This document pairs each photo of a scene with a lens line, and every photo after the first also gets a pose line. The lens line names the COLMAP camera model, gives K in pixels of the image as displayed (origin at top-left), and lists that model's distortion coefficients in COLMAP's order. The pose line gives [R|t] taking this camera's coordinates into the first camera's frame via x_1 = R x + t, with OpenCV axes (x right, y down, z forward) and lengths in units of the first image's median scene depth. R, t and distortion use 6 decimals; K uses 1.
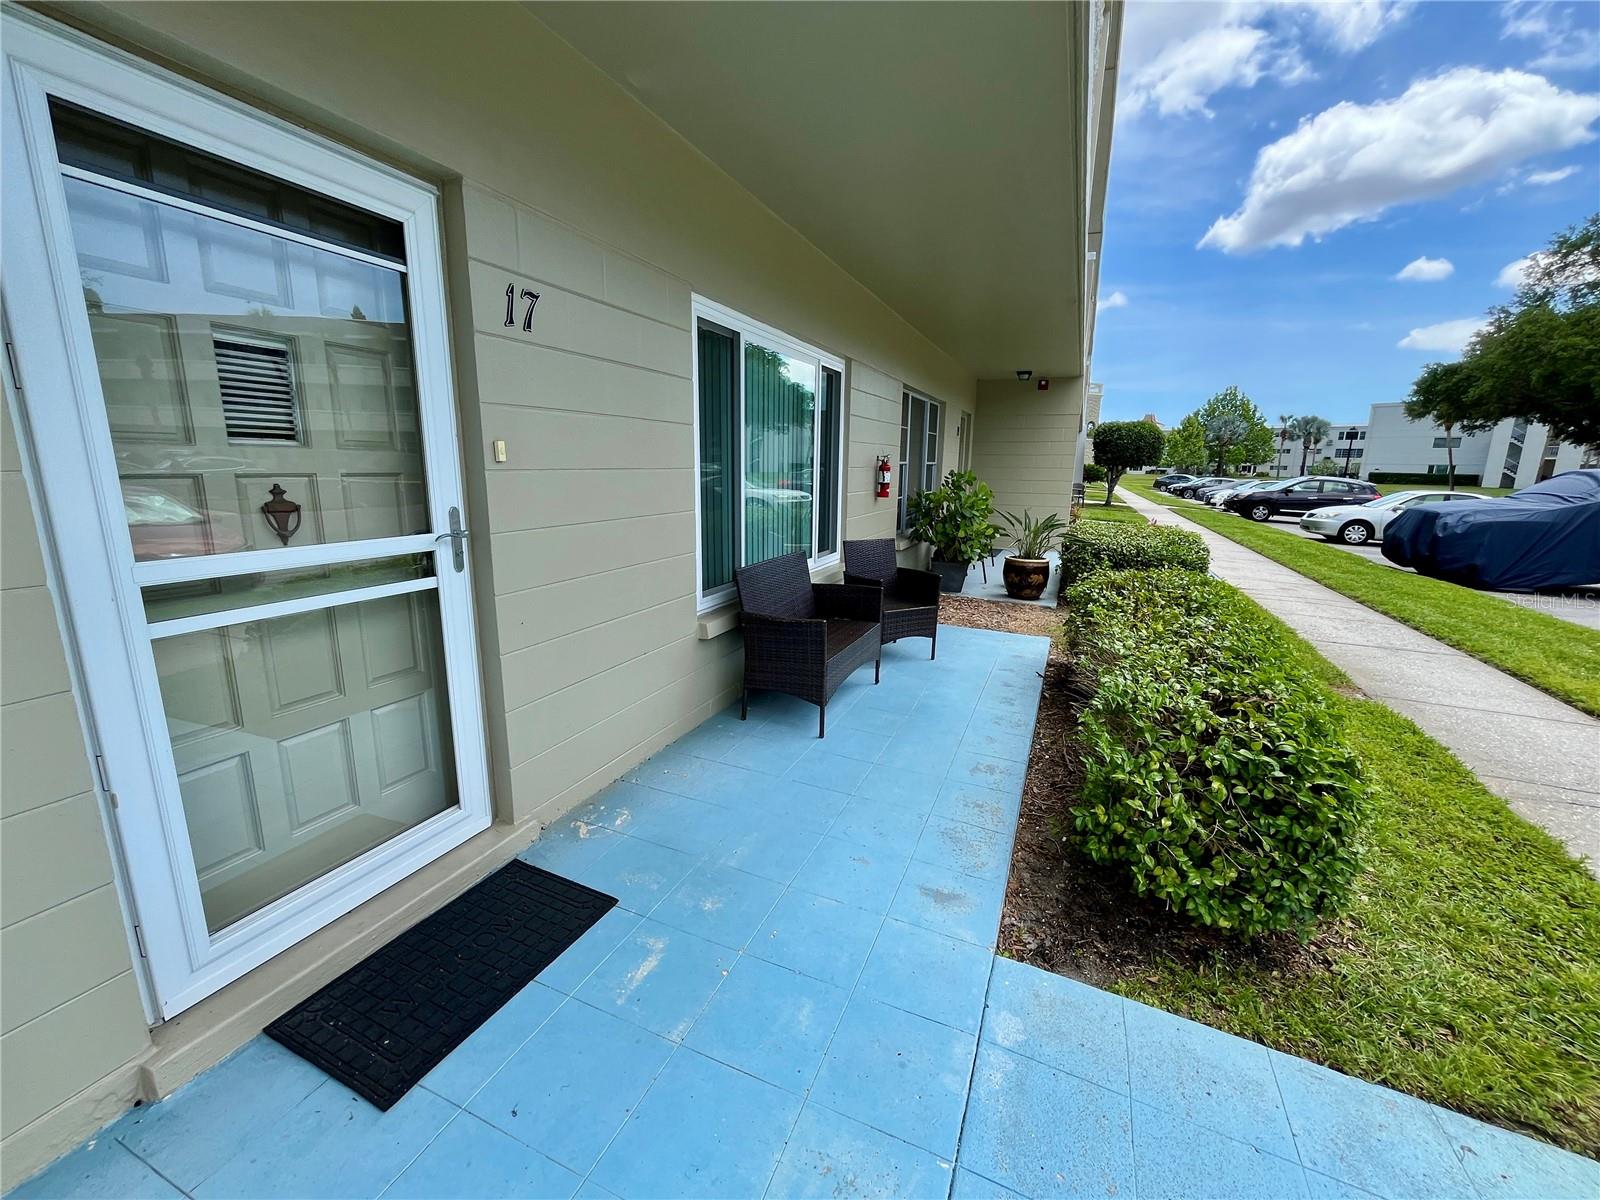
lens RADIAL K [[646.7, 0, 798.0], [0, 646.7, 596.2], [0, 0, 1]] dist [-0.002963, -0.000360]
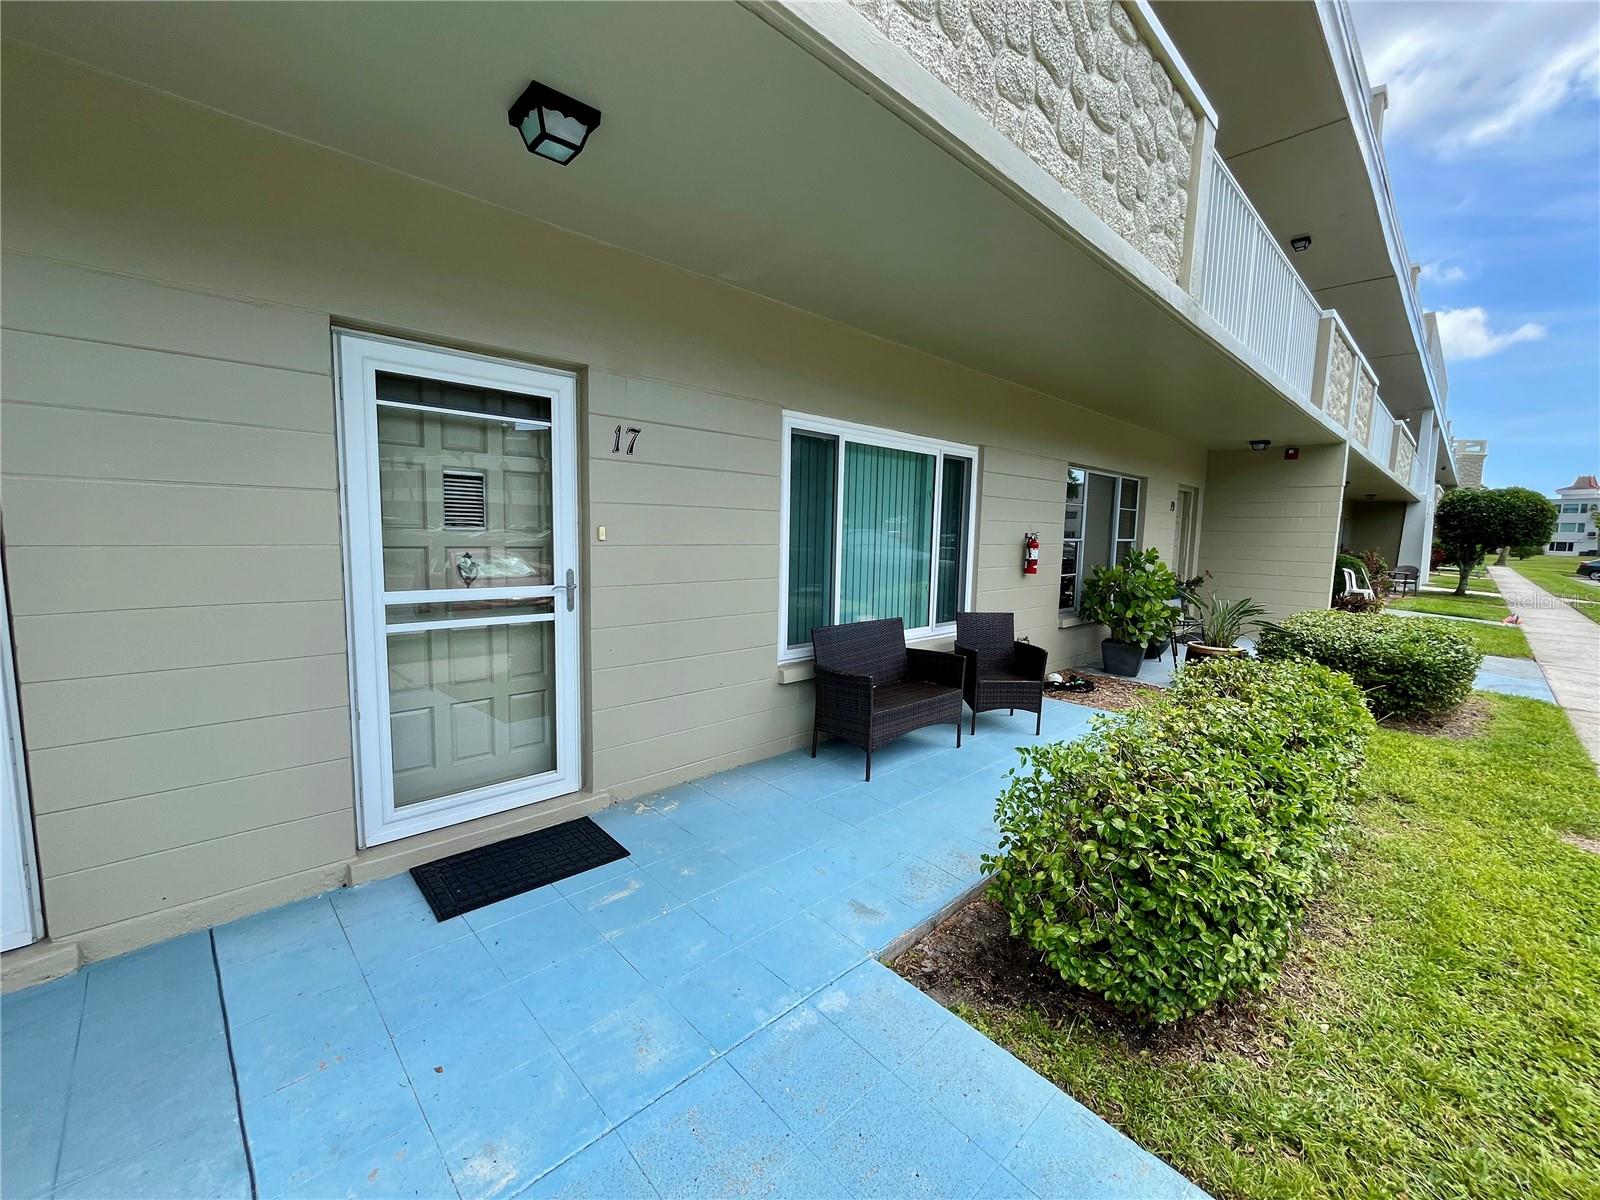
lens RADIAL K [[646.7, 0, 798.0], [0, 646.7, 596.2], [0, 0, 1]] dist [-0.002963, -0.000360]
pose [[0.919945, 0.045107, -0.389443, 0.505574], [-0.087207, 0.992016, -0.091100, 0.016869], [0.382225, 0.117769, 0.916534, -0.172611]]
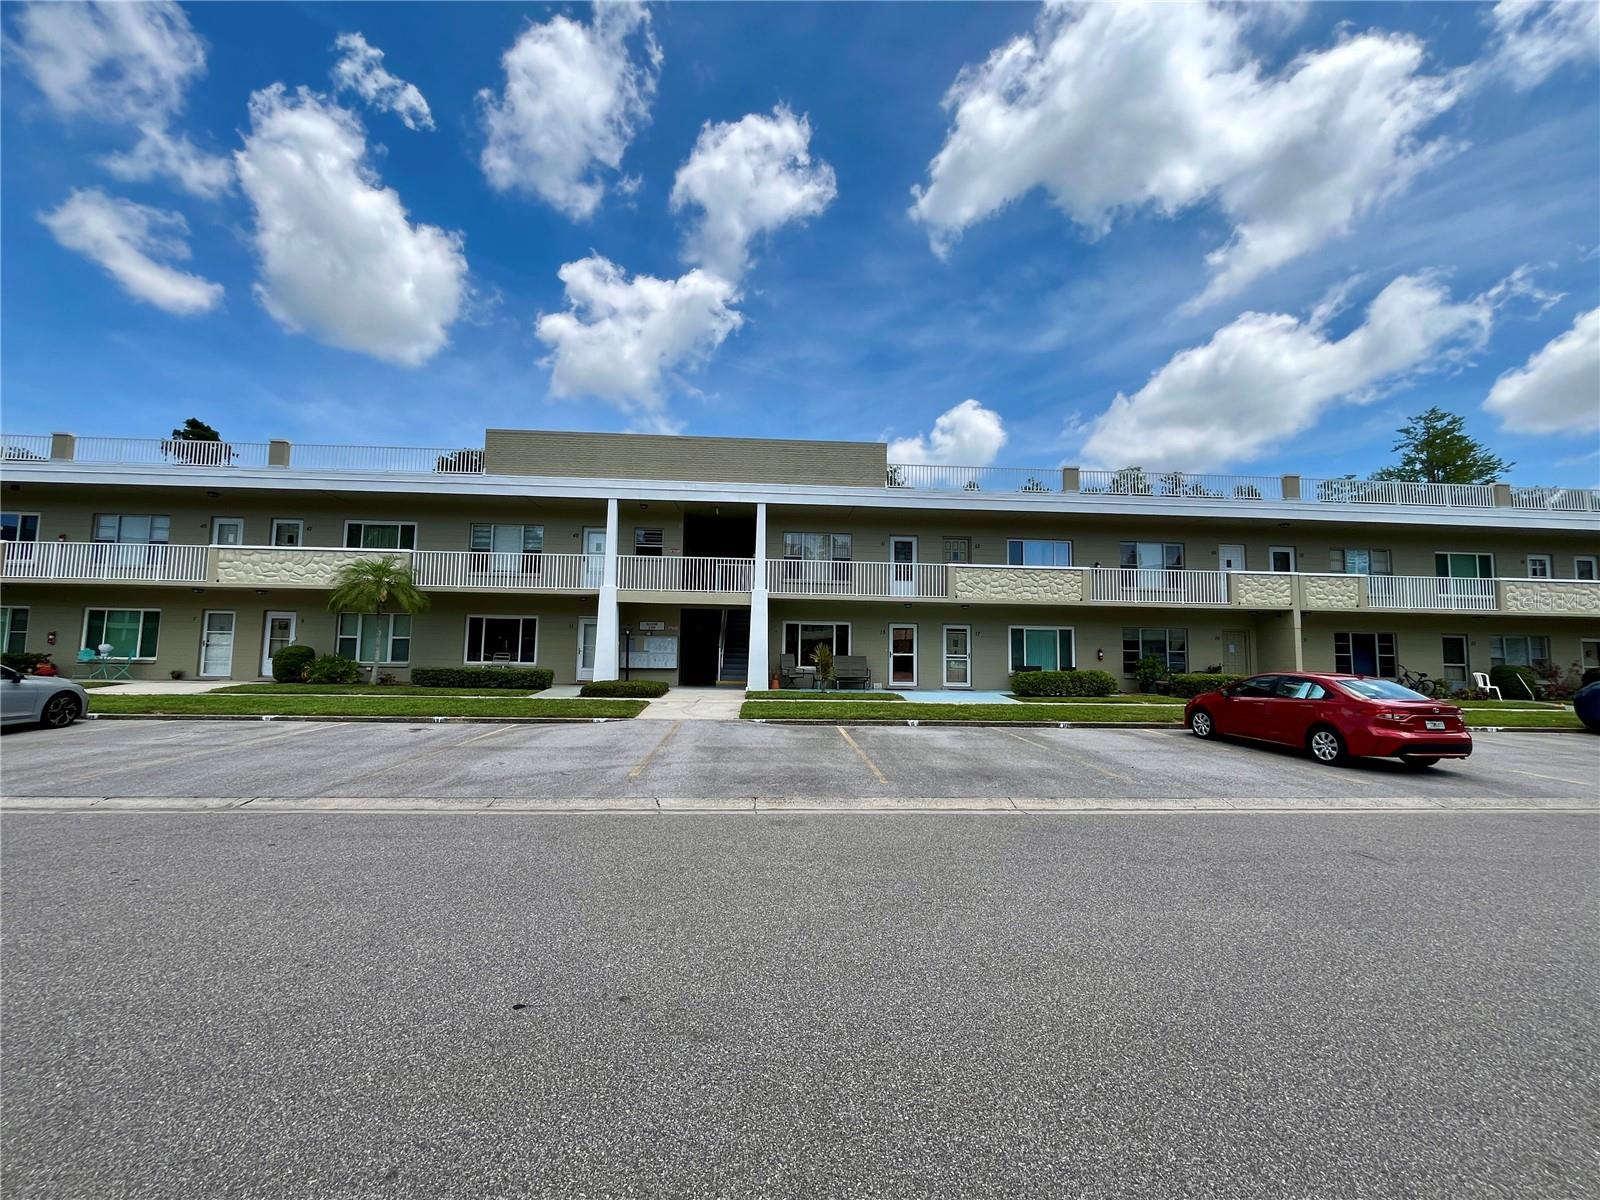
lens RADIAL K [[646.7, 0, 798.0], [0, 646.7, 596.2], [0, 0, 1]] dist [-0.002963, -0.000360]
pose [[0.457486, -0.083223, -0.885314, 6.732069], [-0.189813, 0.963524, -0.188661, 1.321098], [0.868722, 0.254354, 0.425002, -5.436807]]
